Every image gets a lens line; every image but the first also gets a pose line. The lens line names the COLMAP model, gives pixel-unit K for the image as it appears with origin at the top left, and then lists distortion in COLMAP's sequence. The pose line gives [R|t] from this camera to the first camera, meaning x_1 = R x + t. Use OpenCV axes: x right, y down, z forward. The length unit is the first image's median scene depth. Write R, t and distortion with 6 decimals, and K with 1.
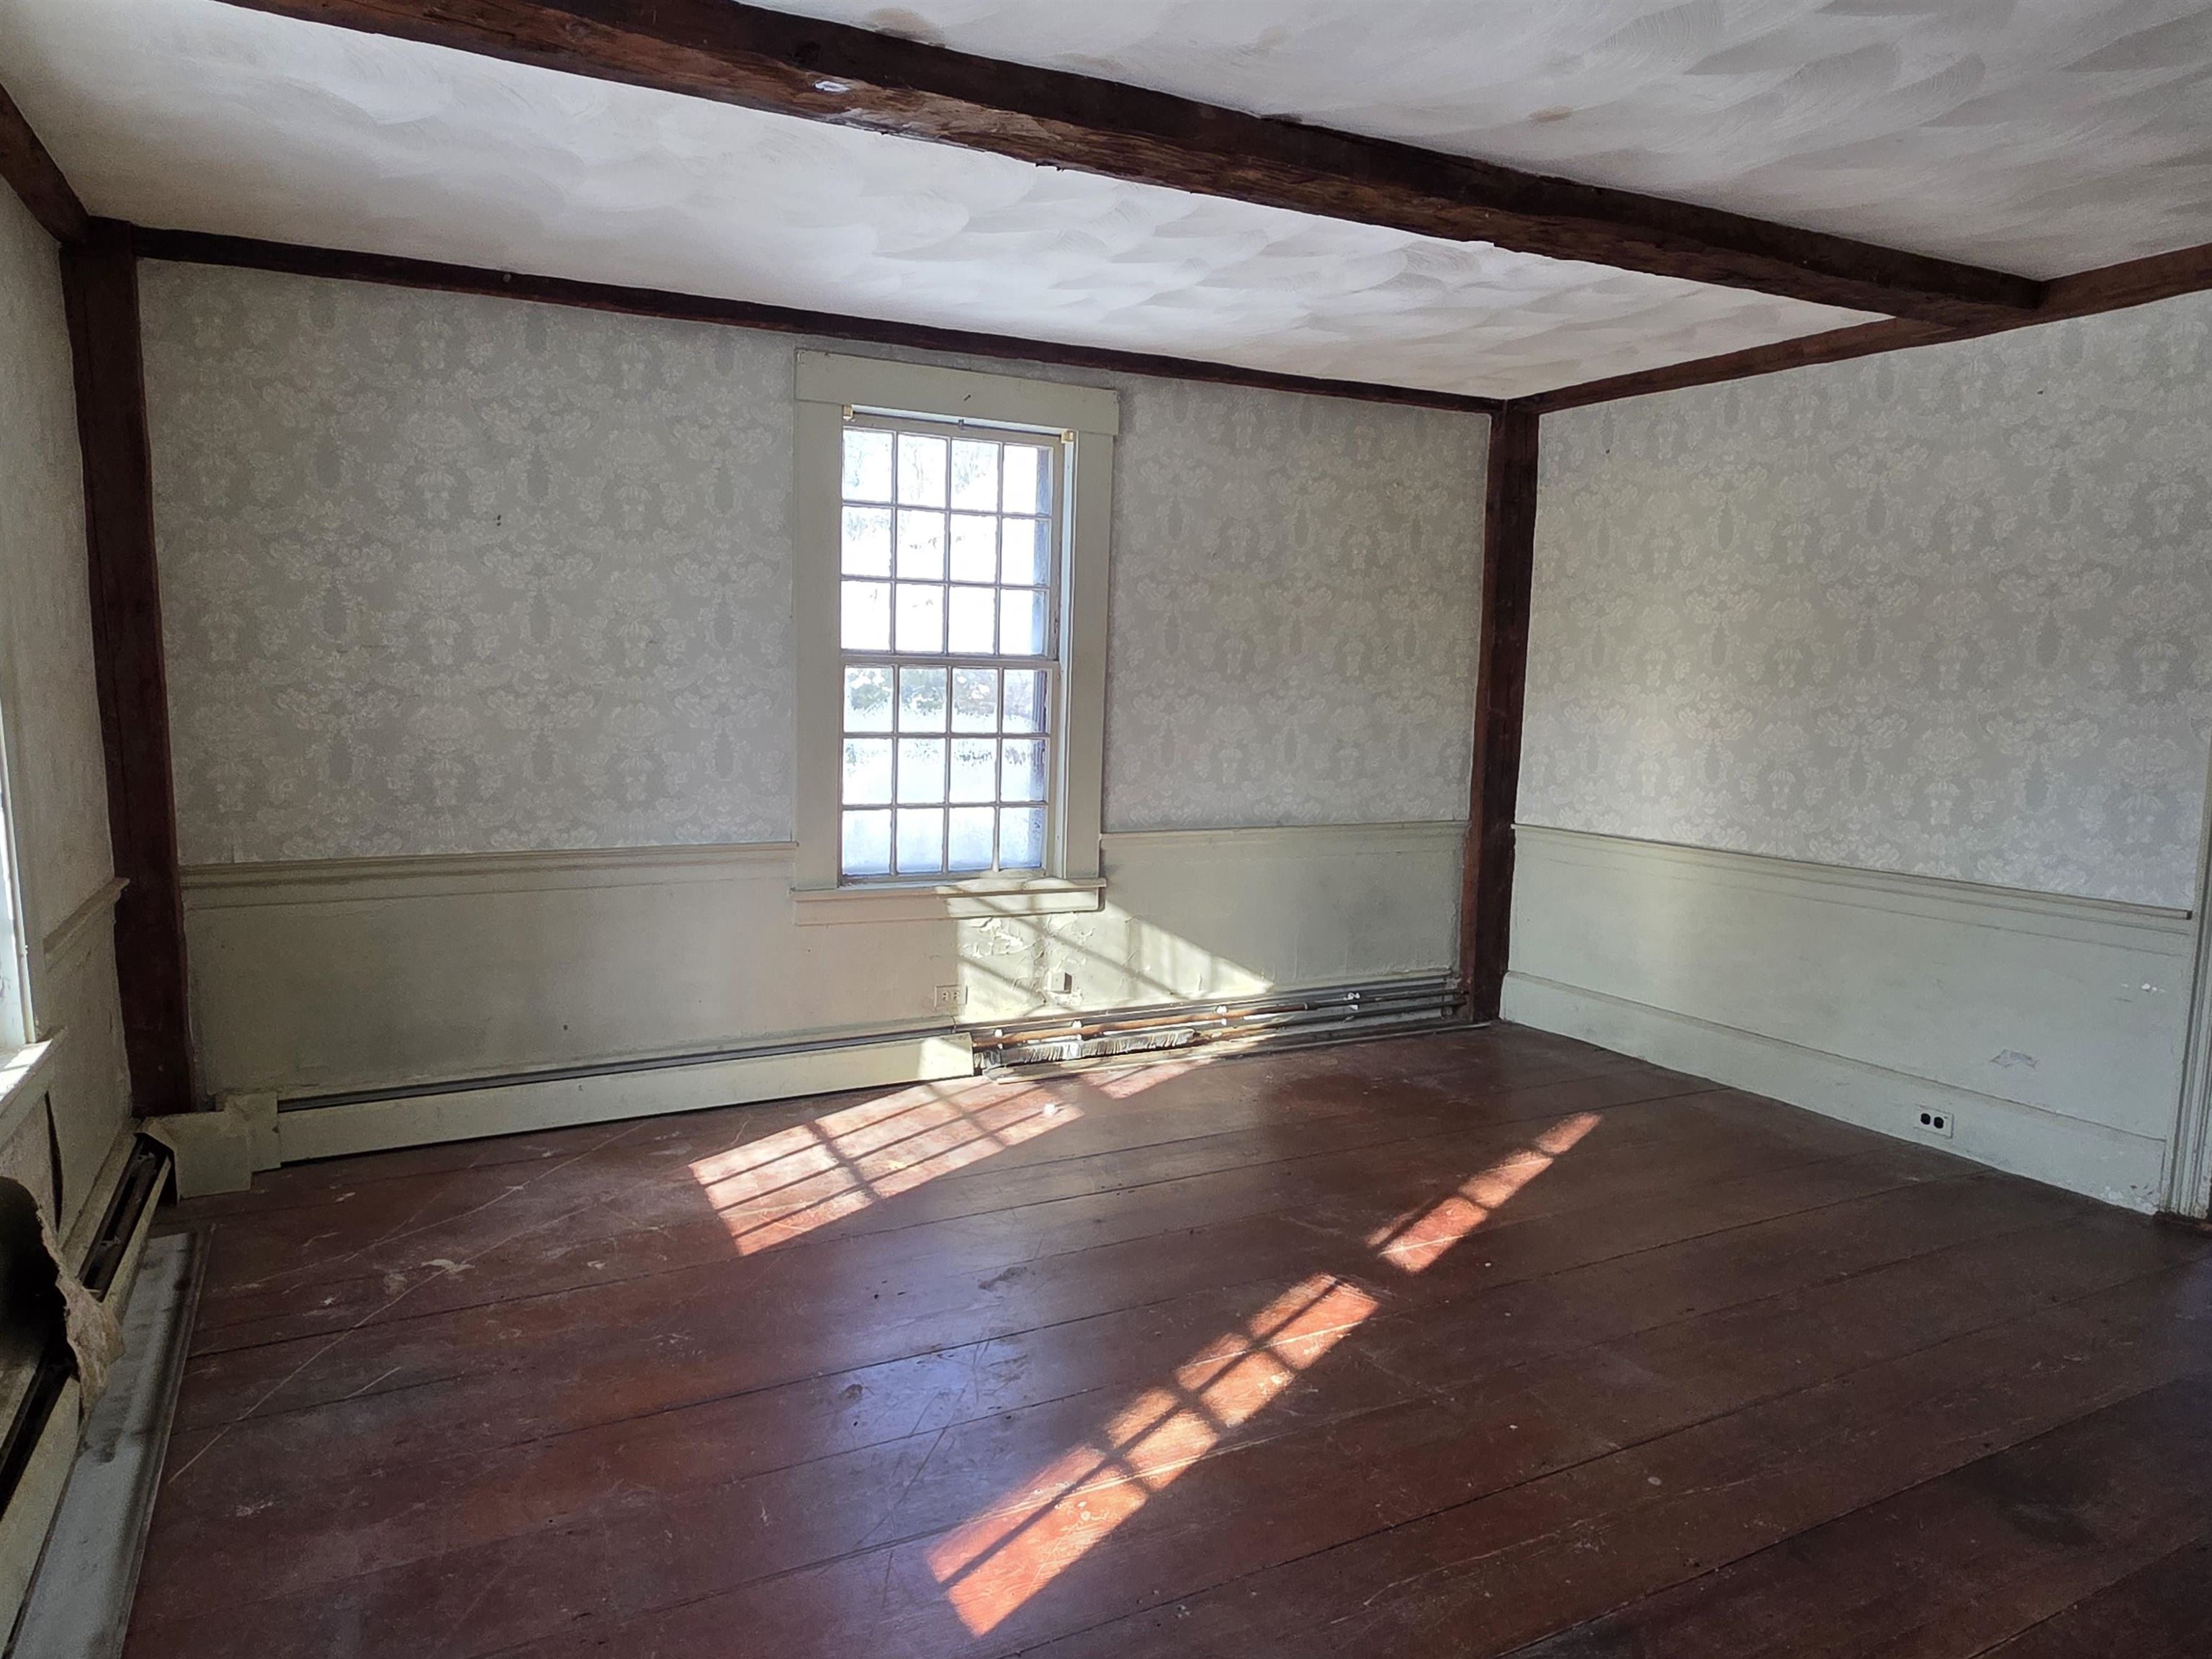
lens RADIAL K [[1402.4, 0, 1073.1], [0, 1402.4, 815.7], [0, 0, 1]] dist [-0.022281, 0.023323]
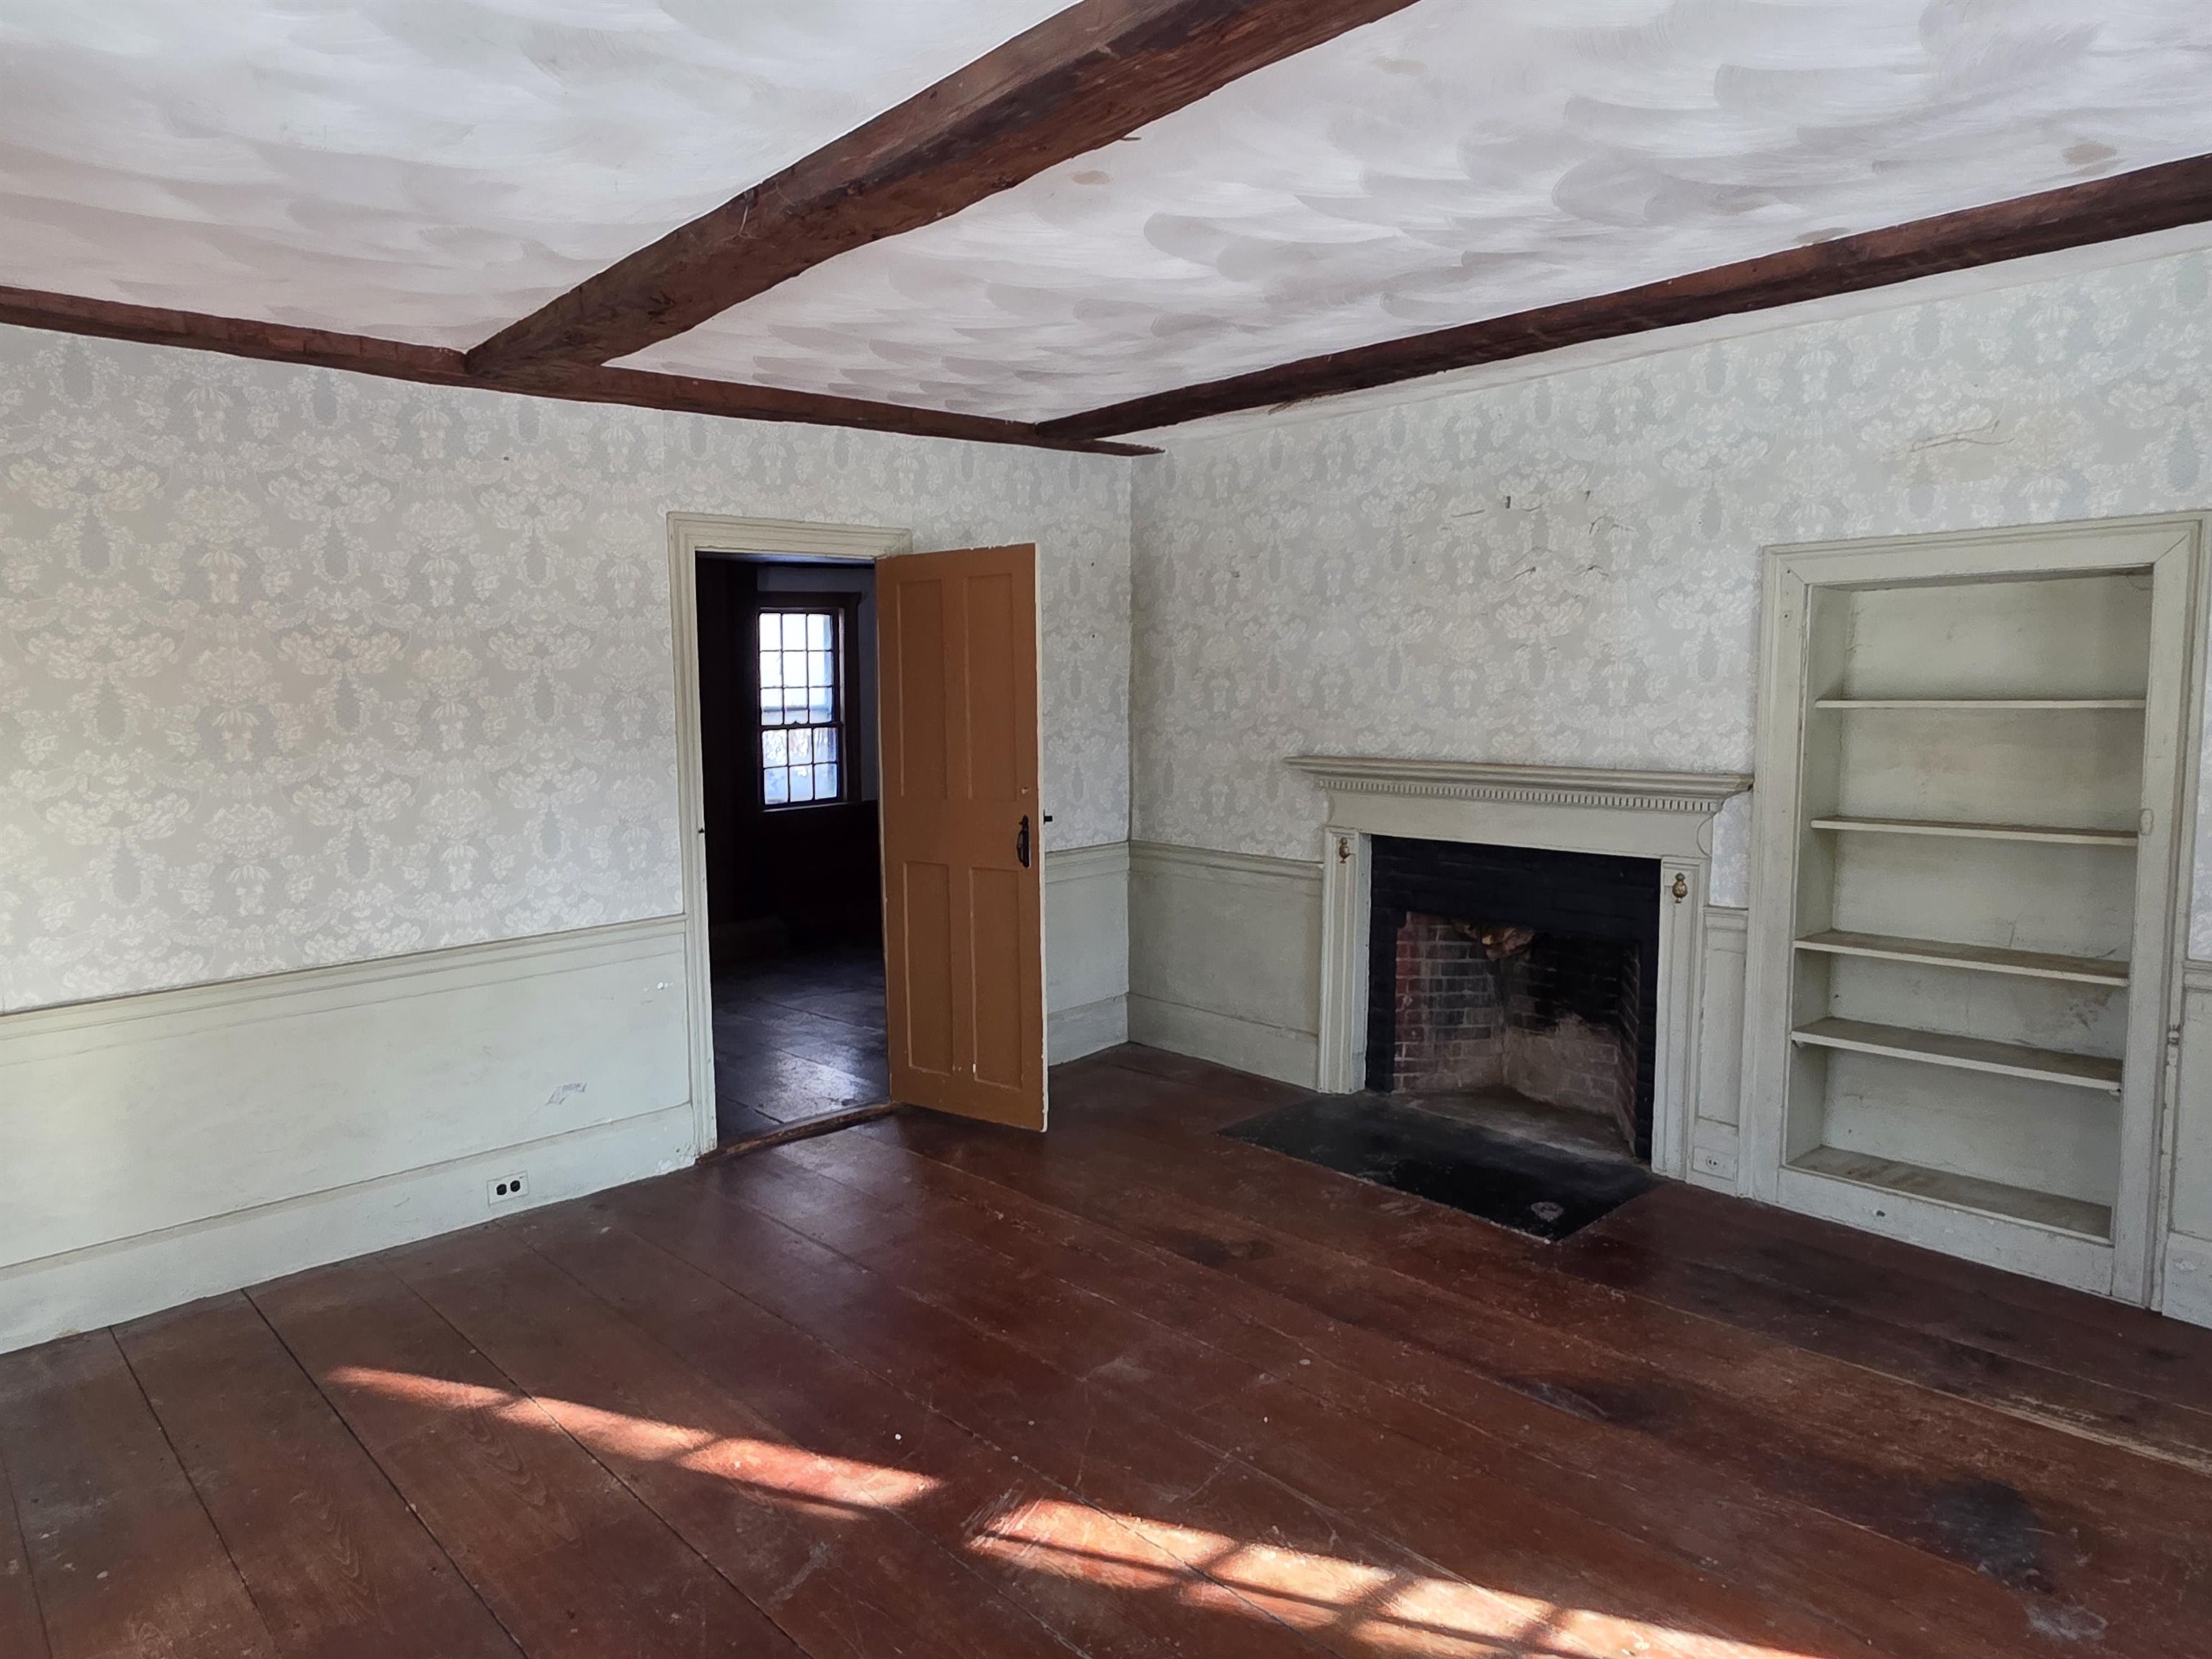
lens RADIAL K [[1402.4, 0, 1073.1], [0, 1402.4, 815.7], [0, 0, 1]] dist [-0.022281, 0.023323]
pose [[-0.259210, -0.097051, 0.960933, -0.426363], [0.121217, 0.983802, 0.132059, -0.126005], [-0.958184, 0.150712, -0.243247, 0.869537]]
